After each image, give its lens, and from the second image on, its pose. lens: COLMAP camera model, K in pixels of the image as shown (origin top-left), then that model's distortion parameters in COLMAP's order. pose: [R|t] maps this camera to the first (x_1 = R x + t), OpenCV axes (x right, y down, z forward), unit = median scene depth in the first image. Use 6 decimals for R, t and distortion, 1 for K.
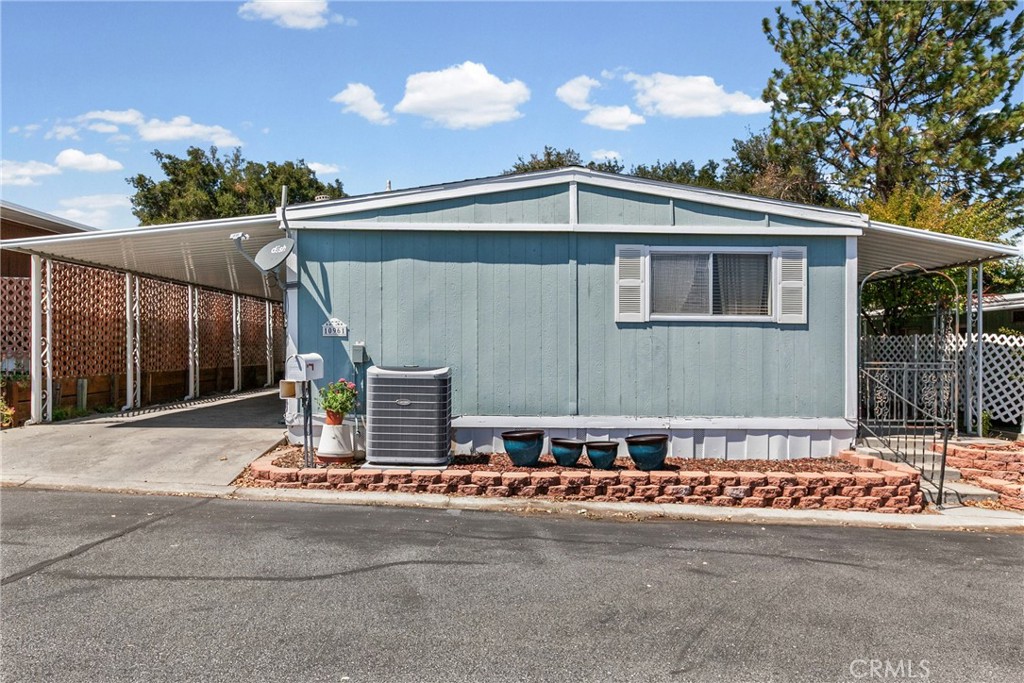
lens RADIAL K [[621.4, 0, 512.0], [0, 621.4, 341.5], [0, 0, 1]] dist [0.002110, -0.000827]
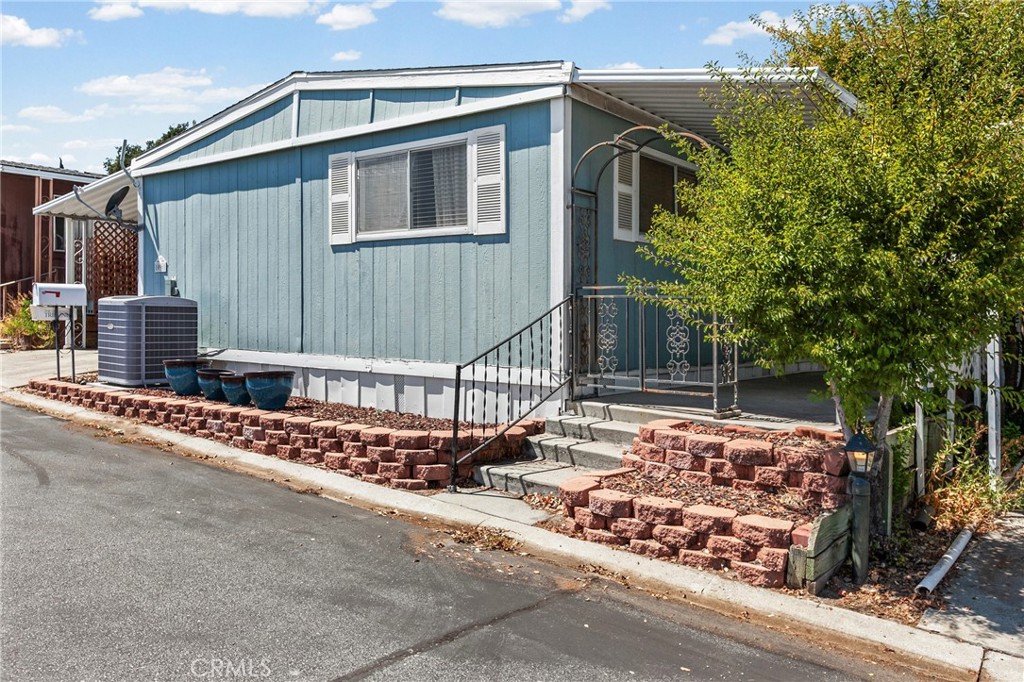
lens RADIAL K [[803.9, 0, 511.6], [0, 803.9, 311.7], [0, 0, 1]] dist [0.004898, 0.000927]
pose [[0.772434, -0.000583, -0.635094, 1.067297], [-0.000640, 0.999998, -0.001697, 0.062225], [0.635094, 0.001717, 0.772433, 0.301844]]
